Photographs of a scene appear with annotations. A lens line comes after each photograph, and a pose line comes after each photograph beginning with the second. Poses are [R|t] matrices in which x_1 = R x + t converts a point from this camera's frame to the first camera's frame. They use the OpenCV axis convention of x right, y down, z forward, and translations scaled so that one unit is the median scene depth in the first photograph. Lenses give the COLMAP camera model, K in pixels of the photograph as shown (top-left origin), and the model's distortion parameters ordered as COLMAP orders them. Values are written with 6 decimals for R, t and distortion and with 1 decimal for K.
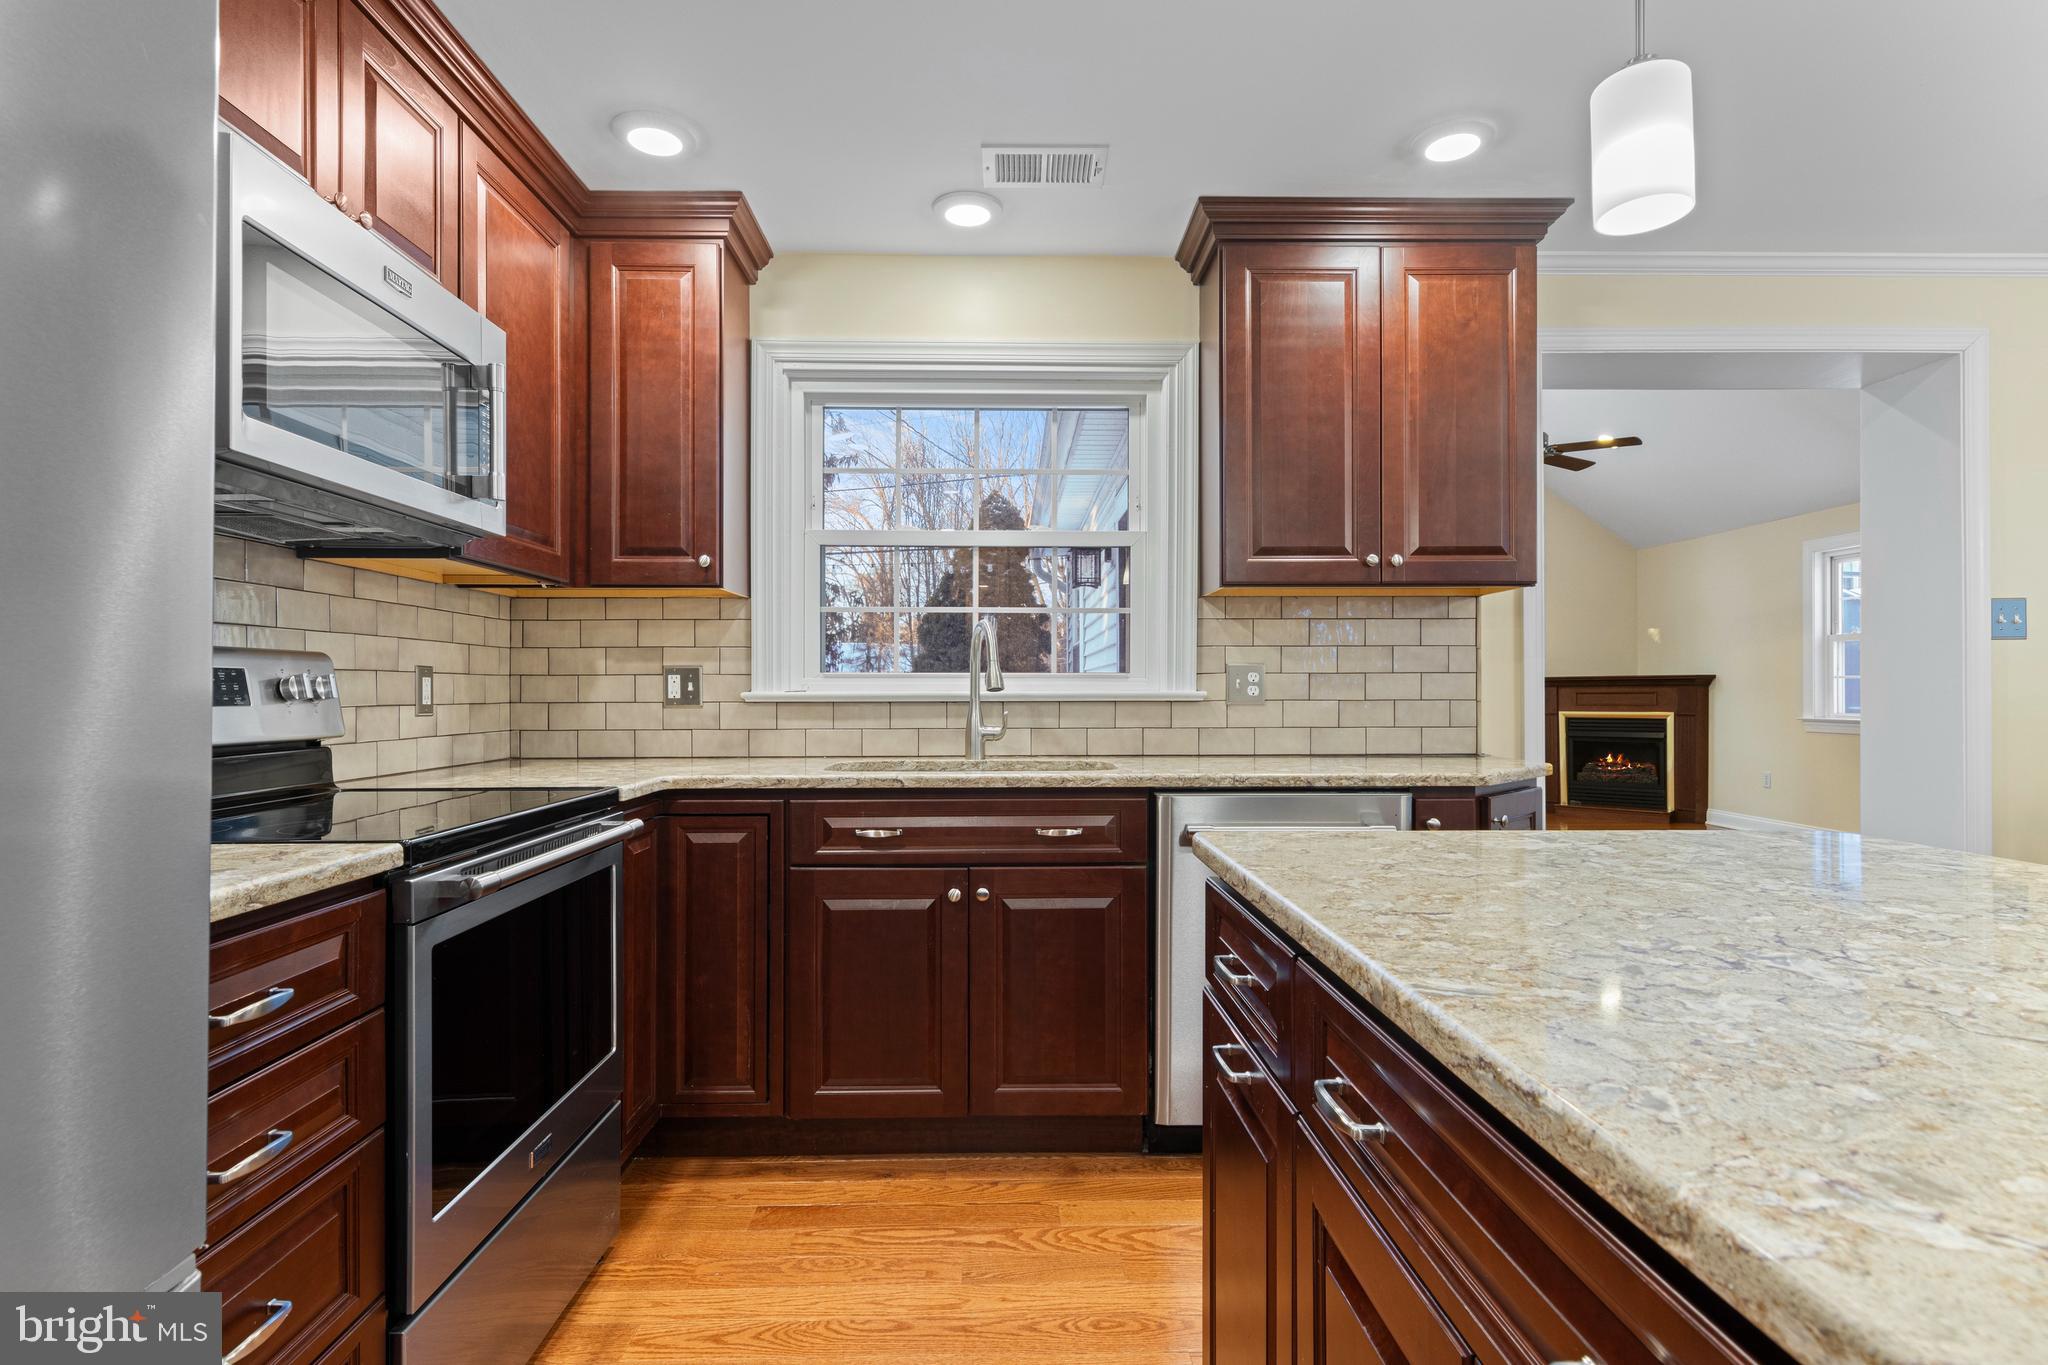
lens RADIAL K [[1041.4, 0, 1026.8], [0, 1041.4, 689.5], [0, 0, 1]] dist [0.011850, -0.004571]
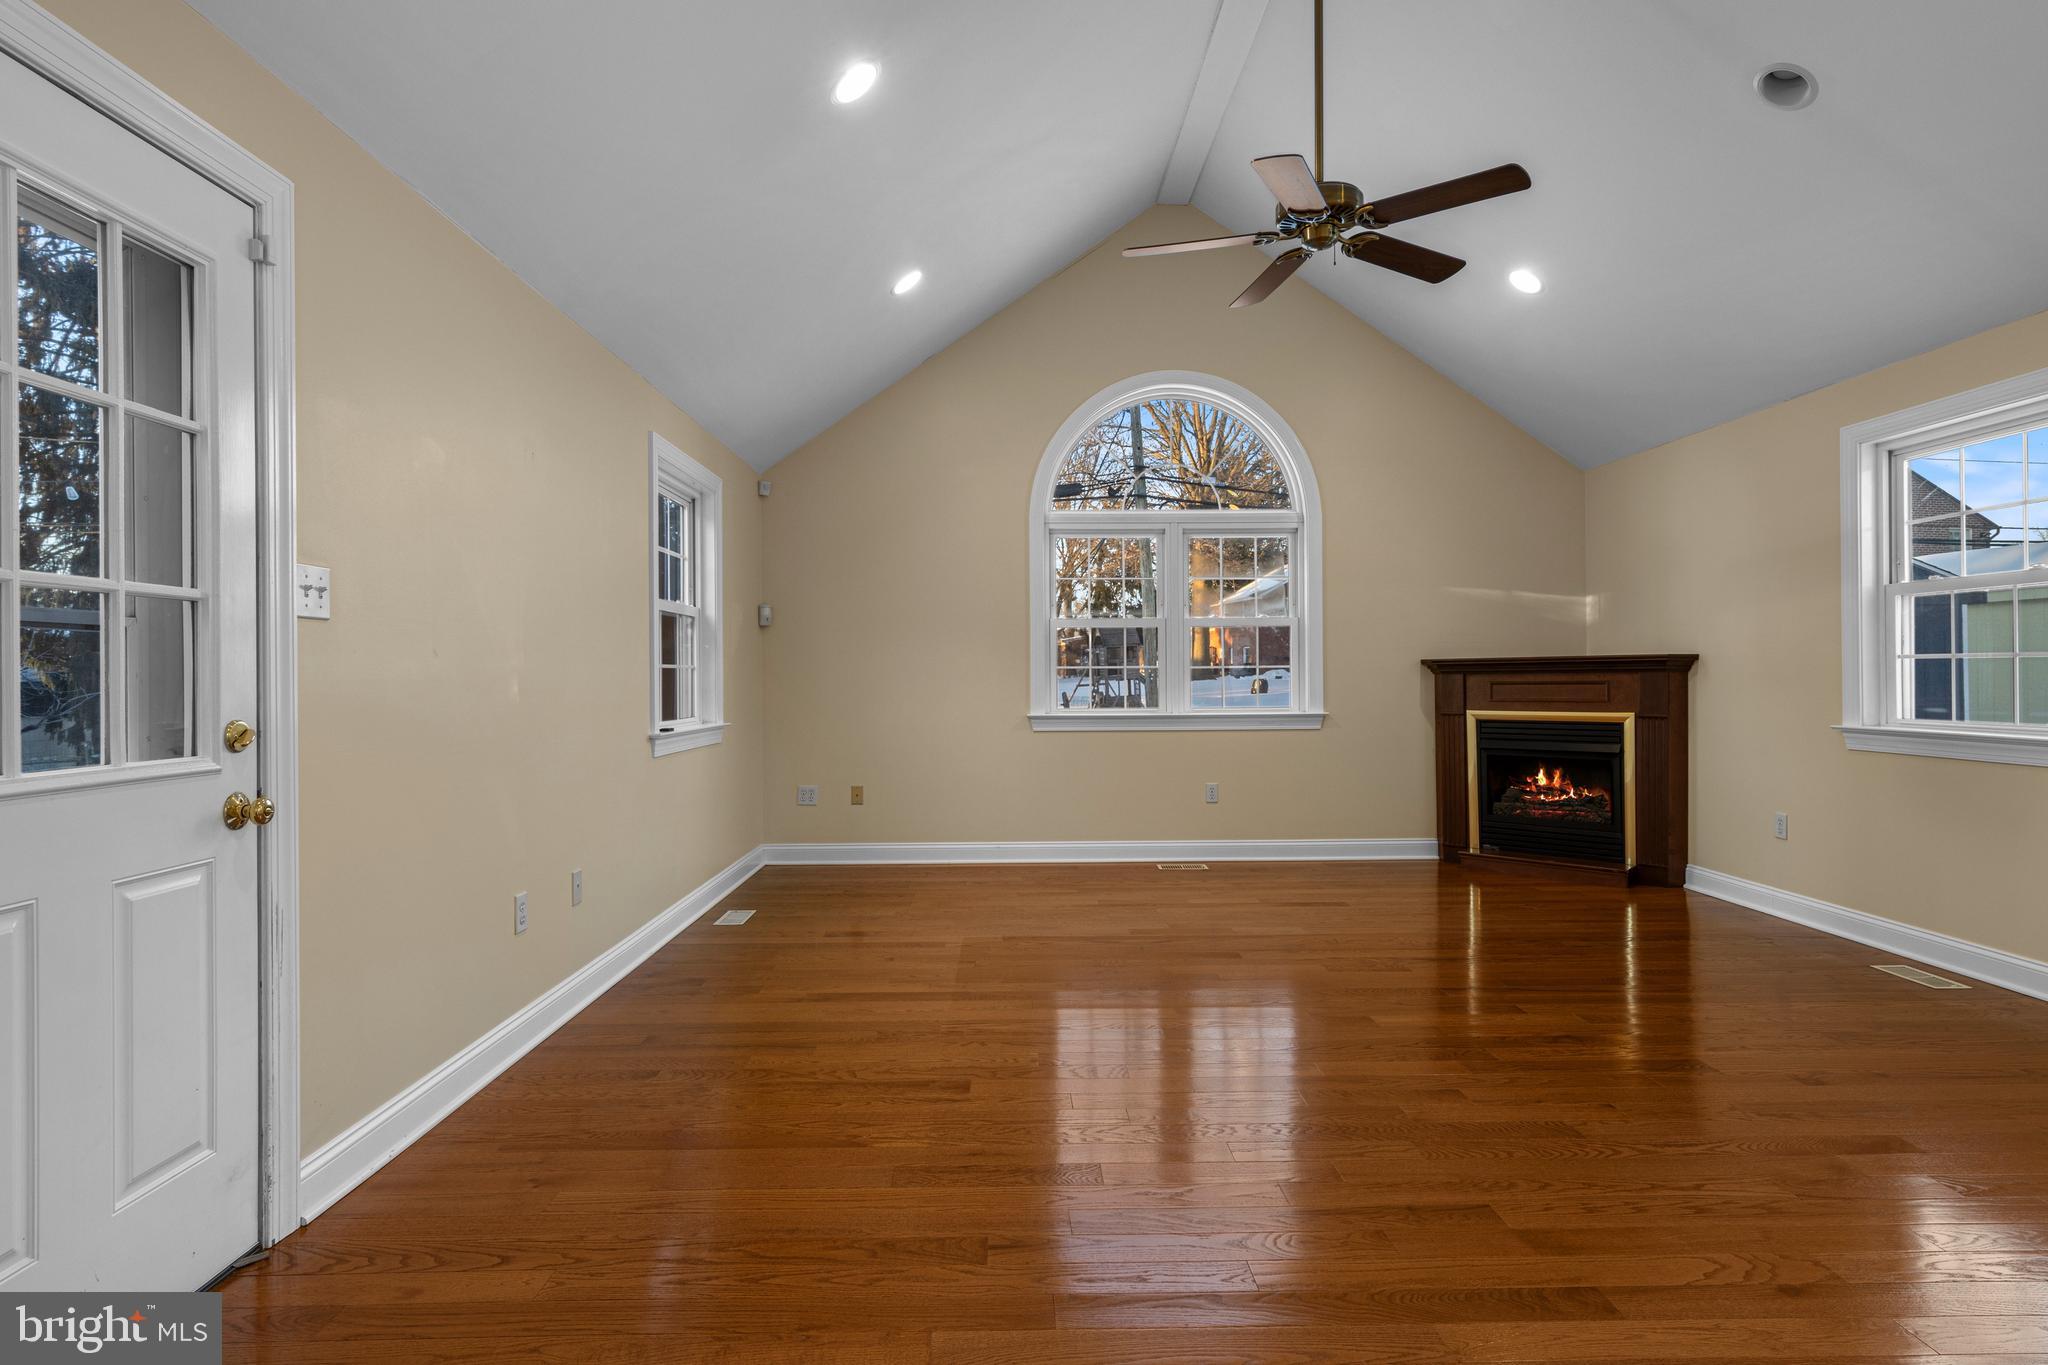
lens RADIAL K [[1041.4, 0, 1034.8], [0, 1041.4, 671.0], [0, 0, 1]] dist [0.011850, -0.004571]
pose [[0.999966, -0.002955, 0.007727, 0.716911], [0.002974, 0.999993, -0.002360, -0.009965], [-0.007720, 0.002383, 0.999967, 1.051616]]
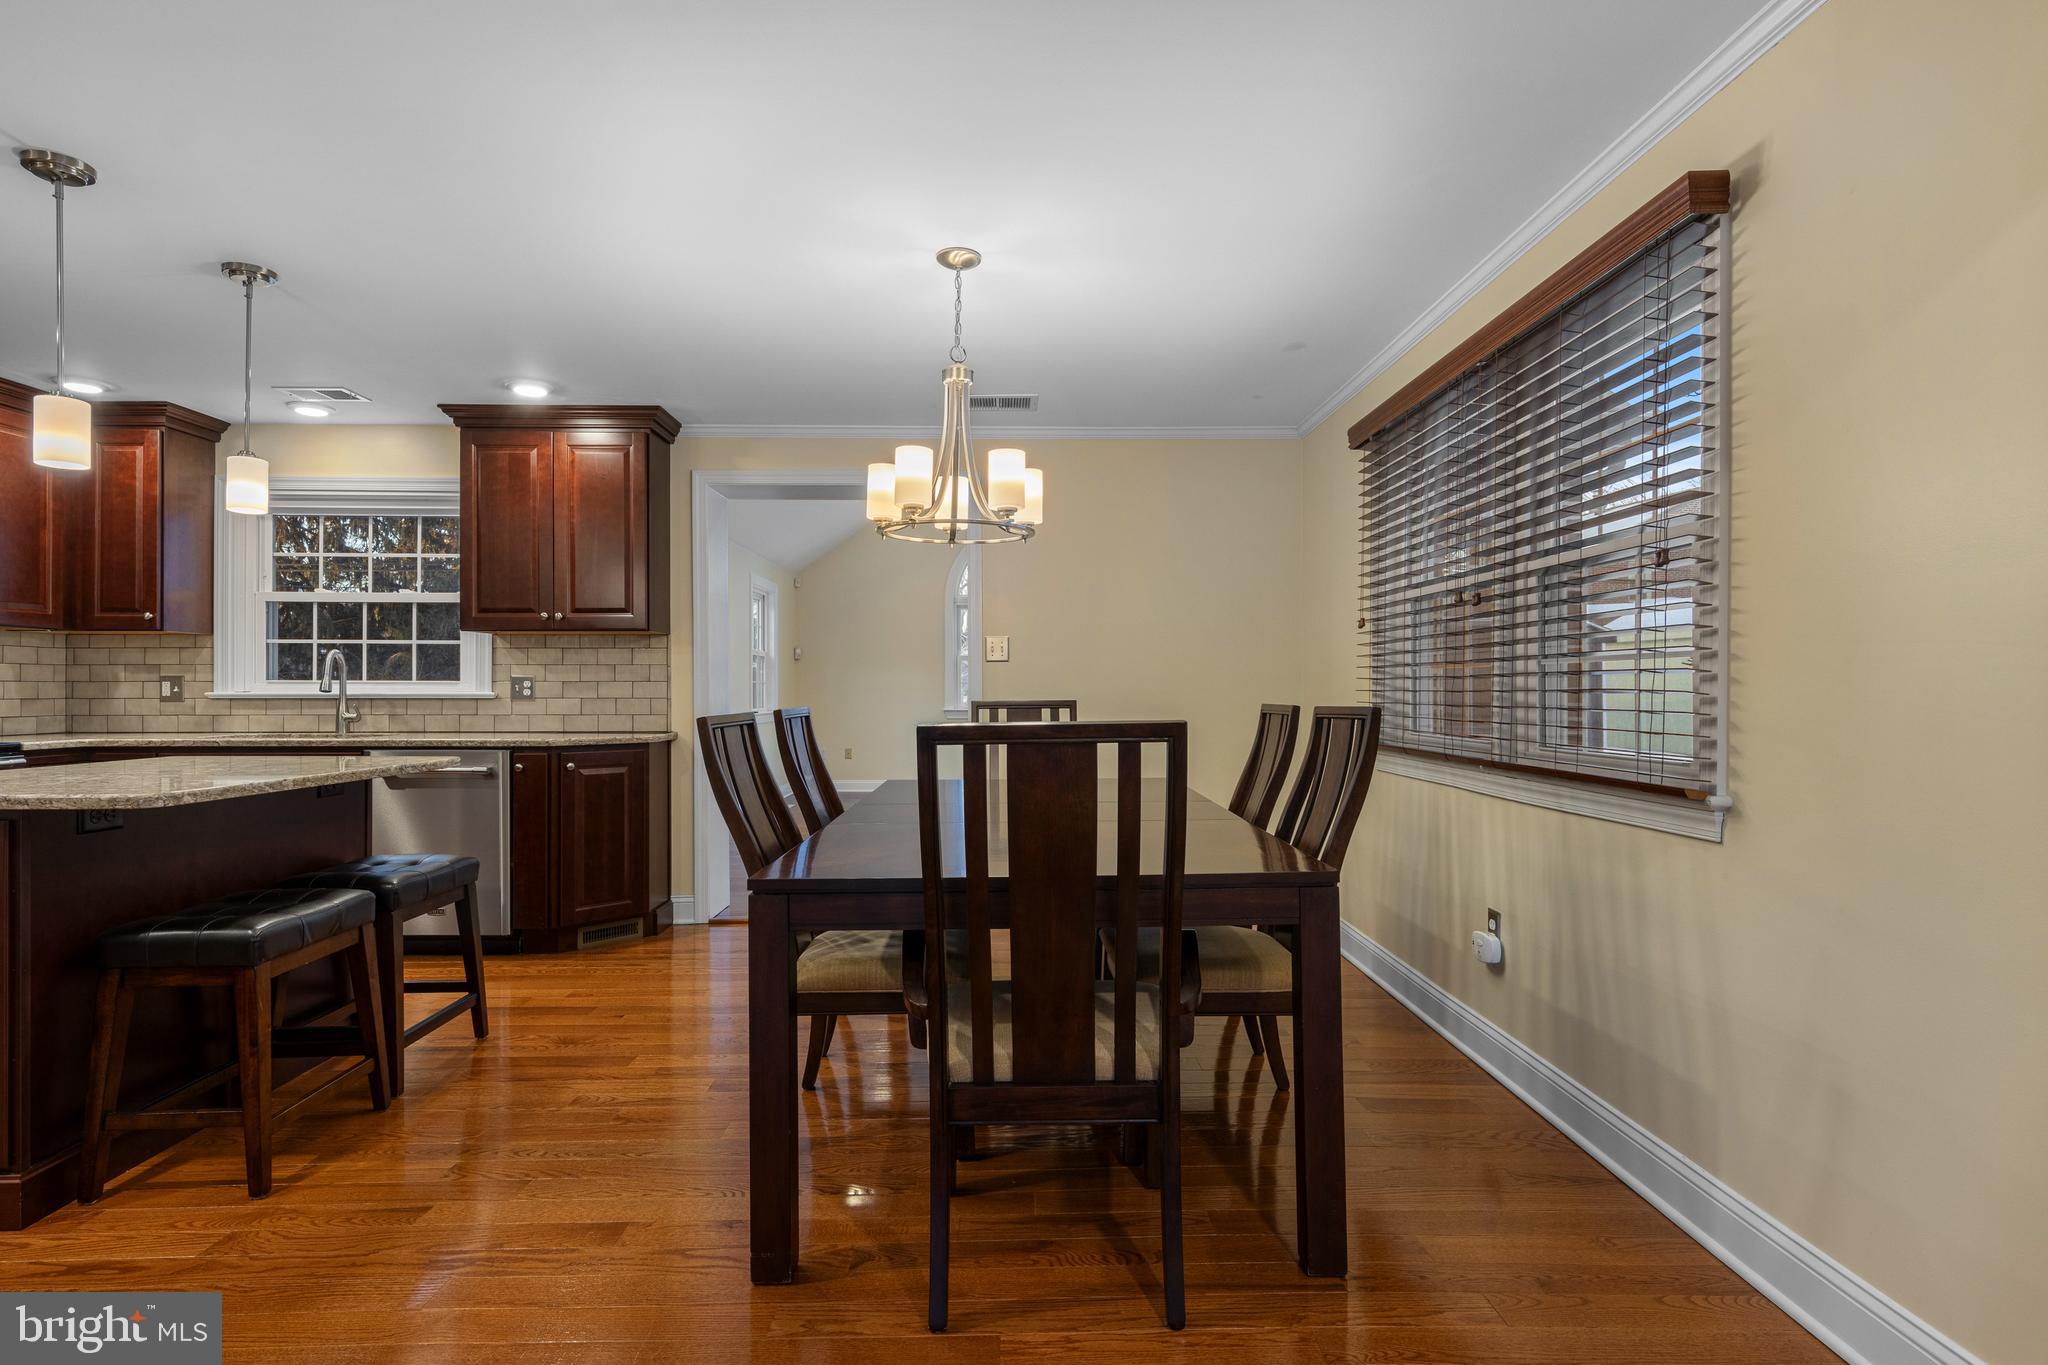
lens RADIAL K [[1041.4, 0, 1019.7], [0, 1041.4, 684.3], [0, 0, 1]] dist [0.011850, -0.004571]
pose [[0.999943, 0.002277, -0.010394, 1.035725], [-0.002305, 0.999994, -0.002756, -0.008712], [0.010387, 0.002780, 0.999942, -0.638231]]
